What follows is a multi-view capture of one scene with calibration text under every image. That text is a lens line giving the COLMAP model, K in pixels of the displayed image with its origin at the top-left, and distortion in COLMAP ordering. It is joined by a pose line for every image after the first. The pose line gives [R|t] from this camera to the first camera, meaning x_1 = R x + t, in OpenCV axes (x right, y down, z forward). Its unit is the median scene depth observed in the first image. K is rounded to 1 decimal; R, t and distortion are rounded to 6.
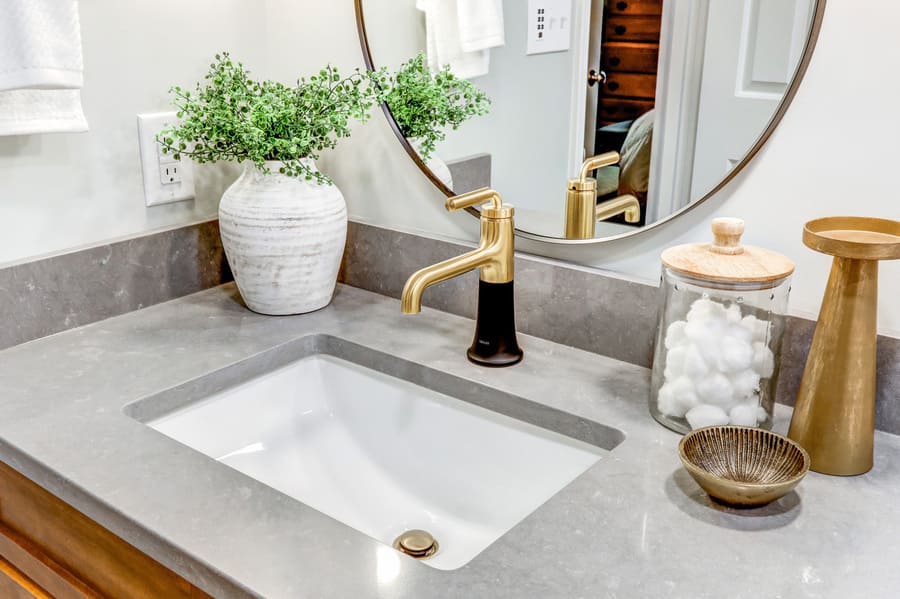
lens RADIAL K [[866.3, 0, 450.6], [0, 866.3, 290.9], [0, 0, 1]] dist [-0.010821, 0.000000]
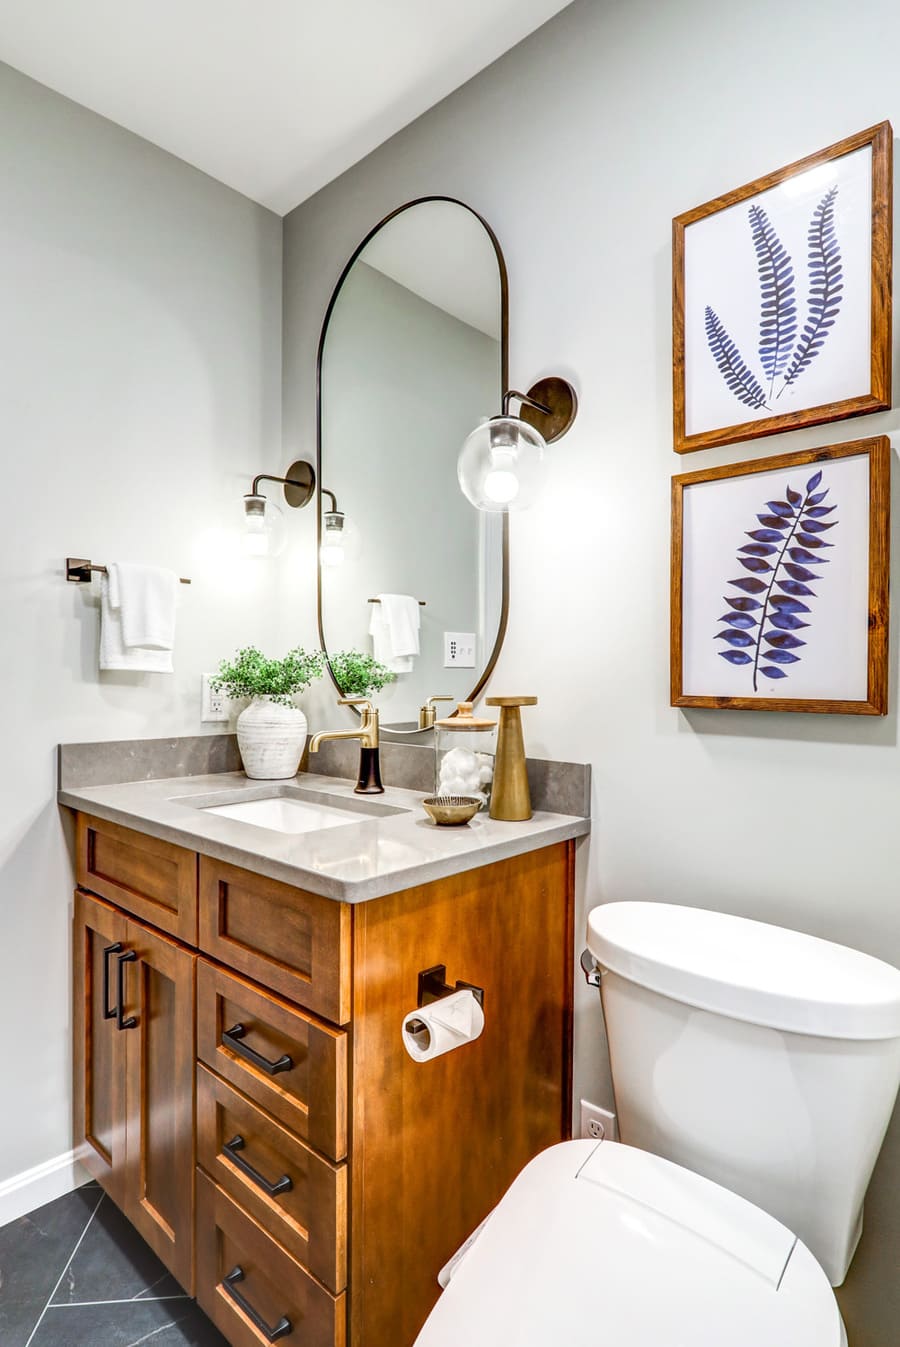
lens RADIAL K [[640.5, 0, 423.3], [0, 640.5, 677.0], [0, 0, 1]] dist [-0.009995, 0.000194]
pose [[0.997631, 0.008654, -0.068240, 0.250214], [-0.029491, 0.950062, -0.310664, 0.256924], [0.062144, 0.311941, 0.948067, -0.349135]]
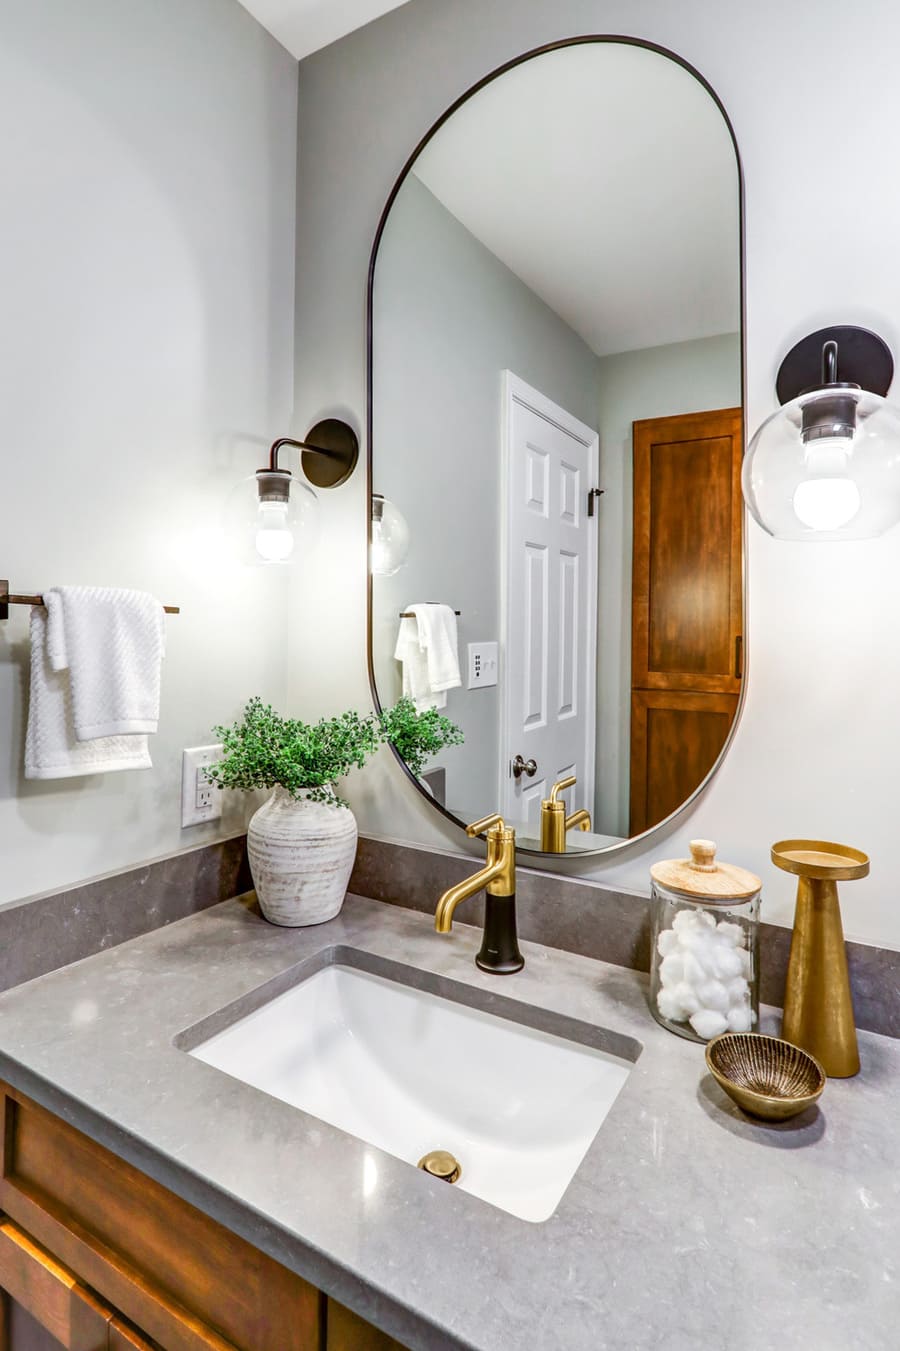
lens RADIAL K [[688.4, 0, 445.7], [0, 688.4, 622.1], [0, 0, 1]] dist [-0.001791, 0.000519]
pose [[0.993044, 0.012214, 0.117105, -0.128636], [0.027676, 0.942523, -0.332994, -0.047077], [-0.114441, 0.333919, 0.935629, 0.006751]]
